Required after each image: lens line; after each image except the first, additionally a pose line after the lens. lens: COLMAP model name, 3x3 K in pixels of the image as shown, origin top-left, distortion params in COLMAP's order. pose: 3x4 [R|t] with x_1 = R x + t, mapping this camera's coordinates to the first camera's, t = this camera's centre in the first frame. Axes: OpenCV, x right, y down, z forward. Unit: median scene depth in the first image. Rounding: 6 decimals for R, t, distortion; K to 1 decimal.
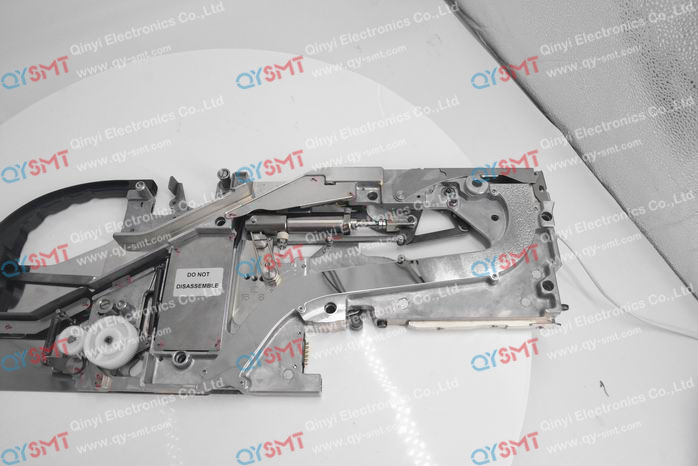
lens RADIAL K [[489.9, 0, 353.0], [0, 489.9, 236.9], [0, 0, 1]] dist [-0.098338, 0.031594]
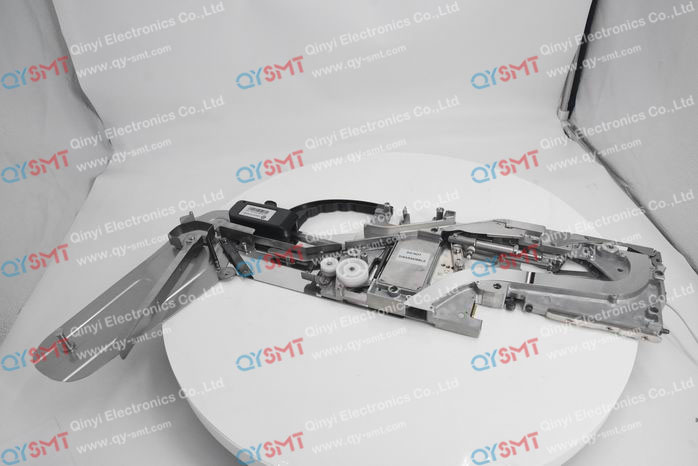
lens RADIAL K [[489.9, 0, 355.6], [0, 489.9, 234.8], [0, 0, 1]] dist [-0.098338, 0.031594]
pose [[0.930871, 0.208491, -0.300017, -0.033010], [-0.310401, 0.884432, -0.348470, 0.598395], [0.192692, 0.417506, 0.888008, -0.433005]]
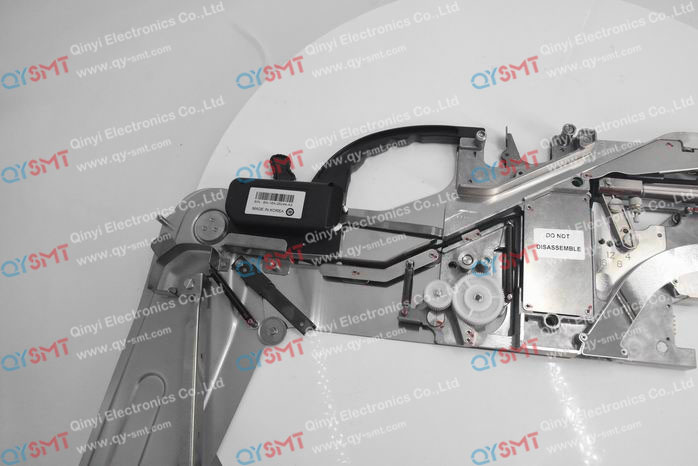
lens RADIAL K [[489.9, 0, 347.8], [0, 489.9, 228.7], [0, 0, 1]] dist [-0.098338, 0.031594]
pose [[0.987638, 0.089985, -0.128354, -0.582954], [-0.071956, 0.987706, 0.138780, -0.038413], [0.139264, -0.127829, 0.981970, -0.005816]]
